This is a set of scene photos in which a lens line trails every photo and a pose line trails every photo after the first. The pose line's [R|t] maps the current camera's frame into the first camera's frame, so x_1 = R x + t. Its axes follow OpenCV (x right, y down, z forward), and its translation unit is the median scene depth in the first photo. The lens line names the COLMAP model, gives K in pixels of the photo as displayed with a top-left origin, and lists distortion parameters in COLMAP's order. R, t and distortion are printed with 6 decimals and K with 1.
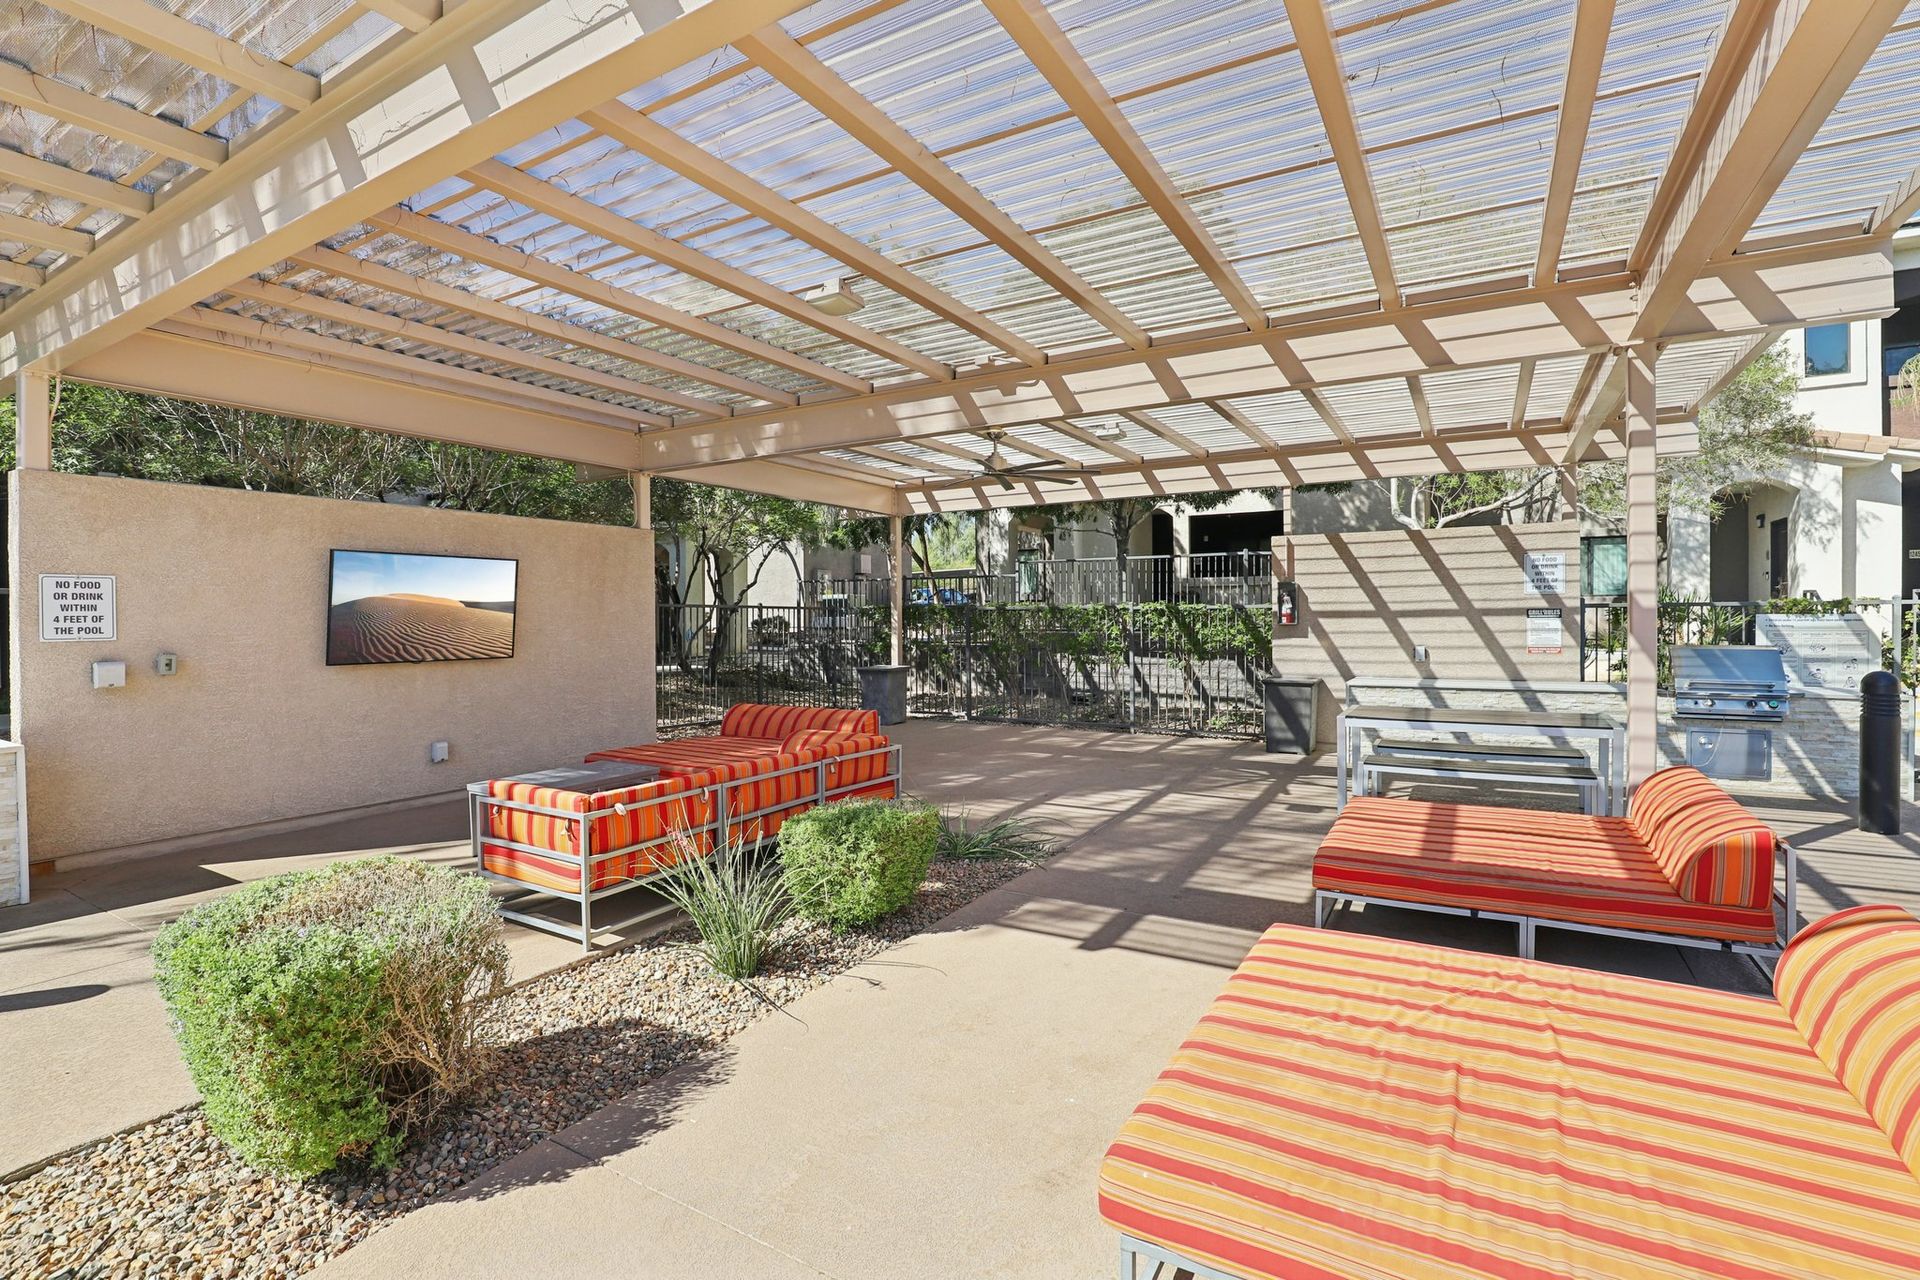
lens RADIAL K [[885.4, 0, 948.8], [0, 885.4, 633.8], [0, 0, 1]] dist [0.003224, -0.000192]
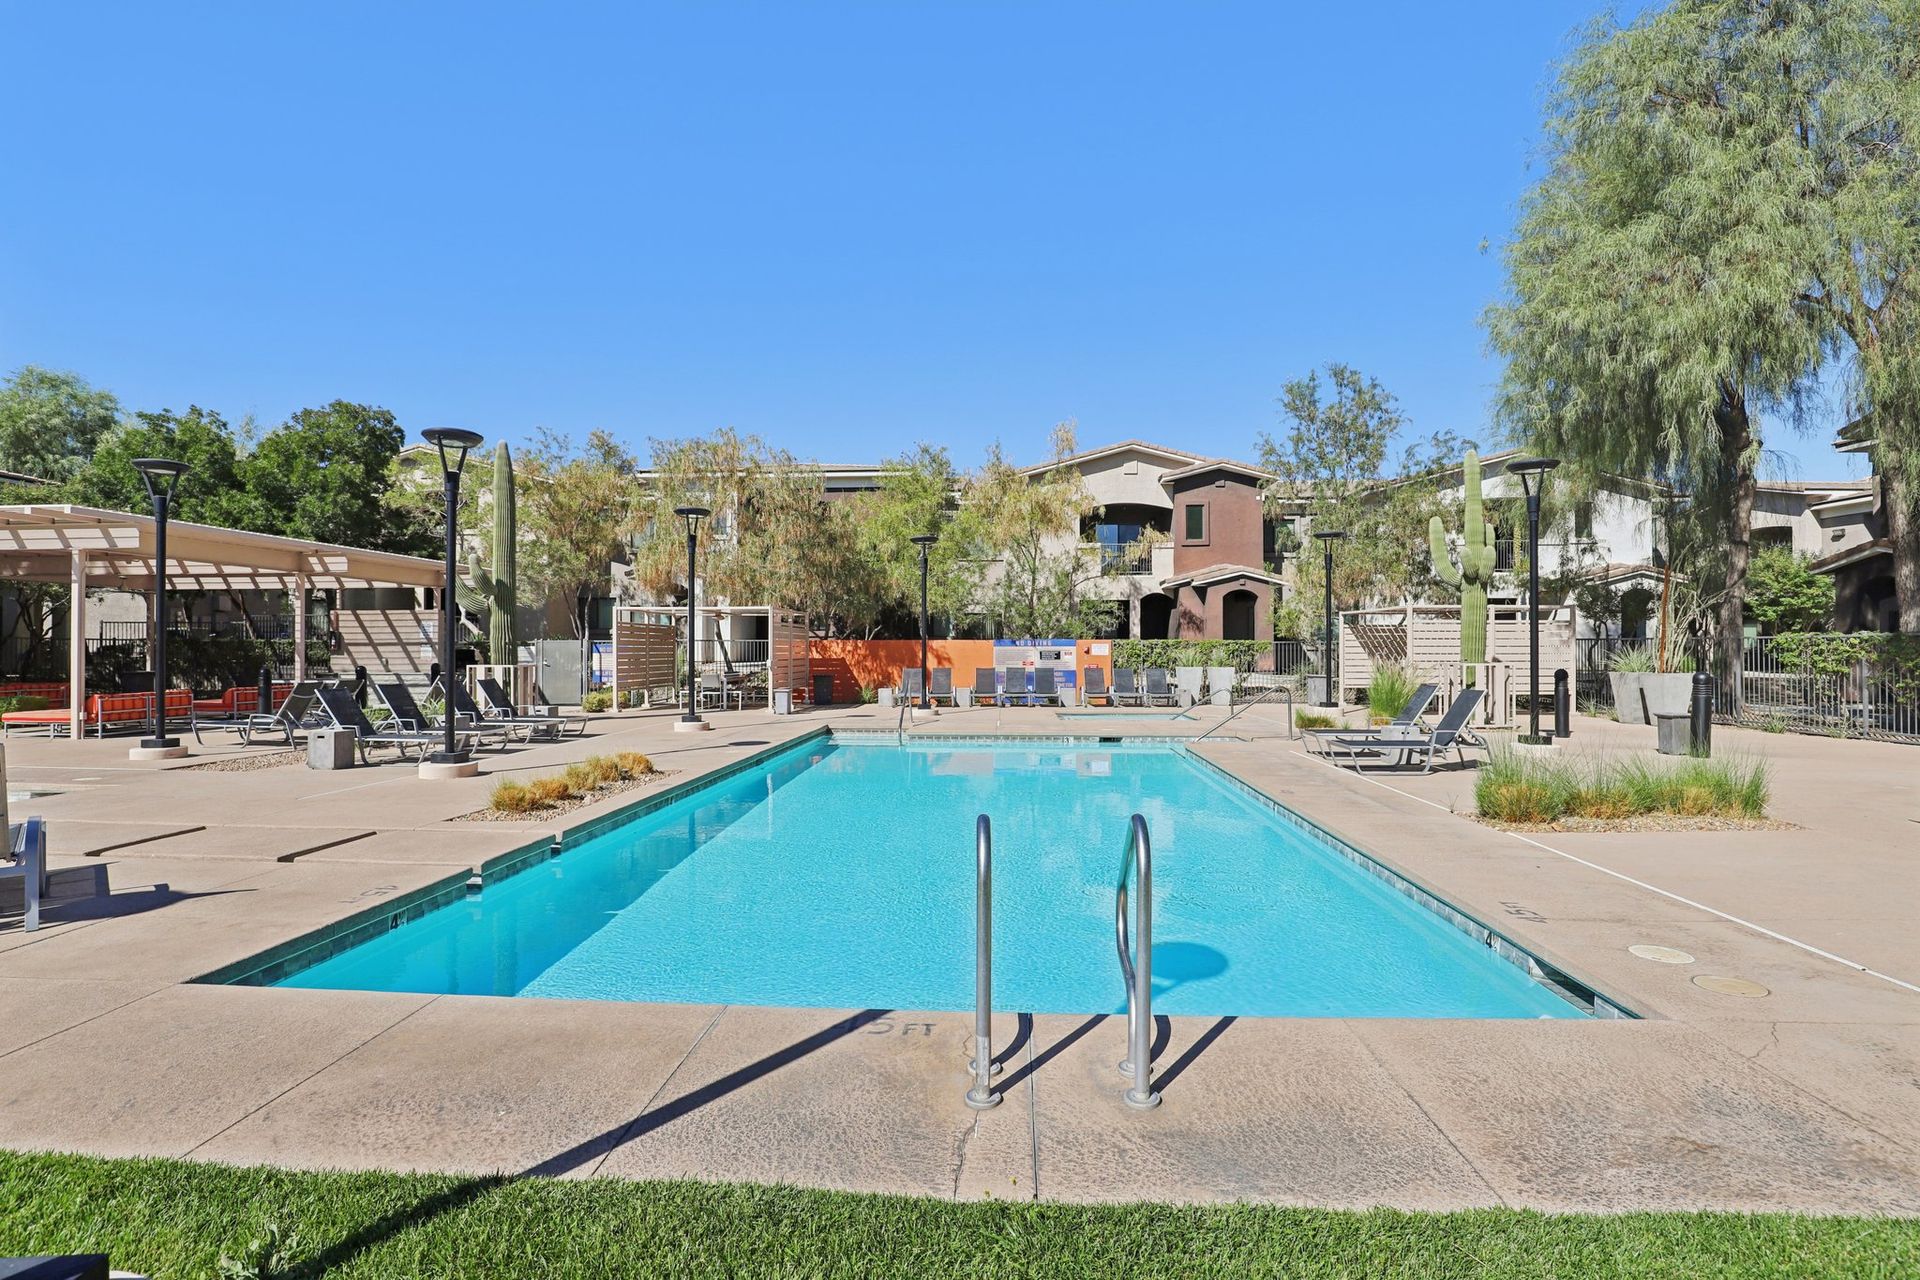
lens RADIAL K [[803.5, 0, 956.7], [0, 803.5, 636.8], [0, 0, 1]] dist [-0.018442, -0.000023]
pose [[0.902811, 0.003926, 0.430019, 0.979176], [-0.004213, 0.999991, -0.000284, -0.047985], [-0.430016, -0.001555, 0.902820, -1.646160]]
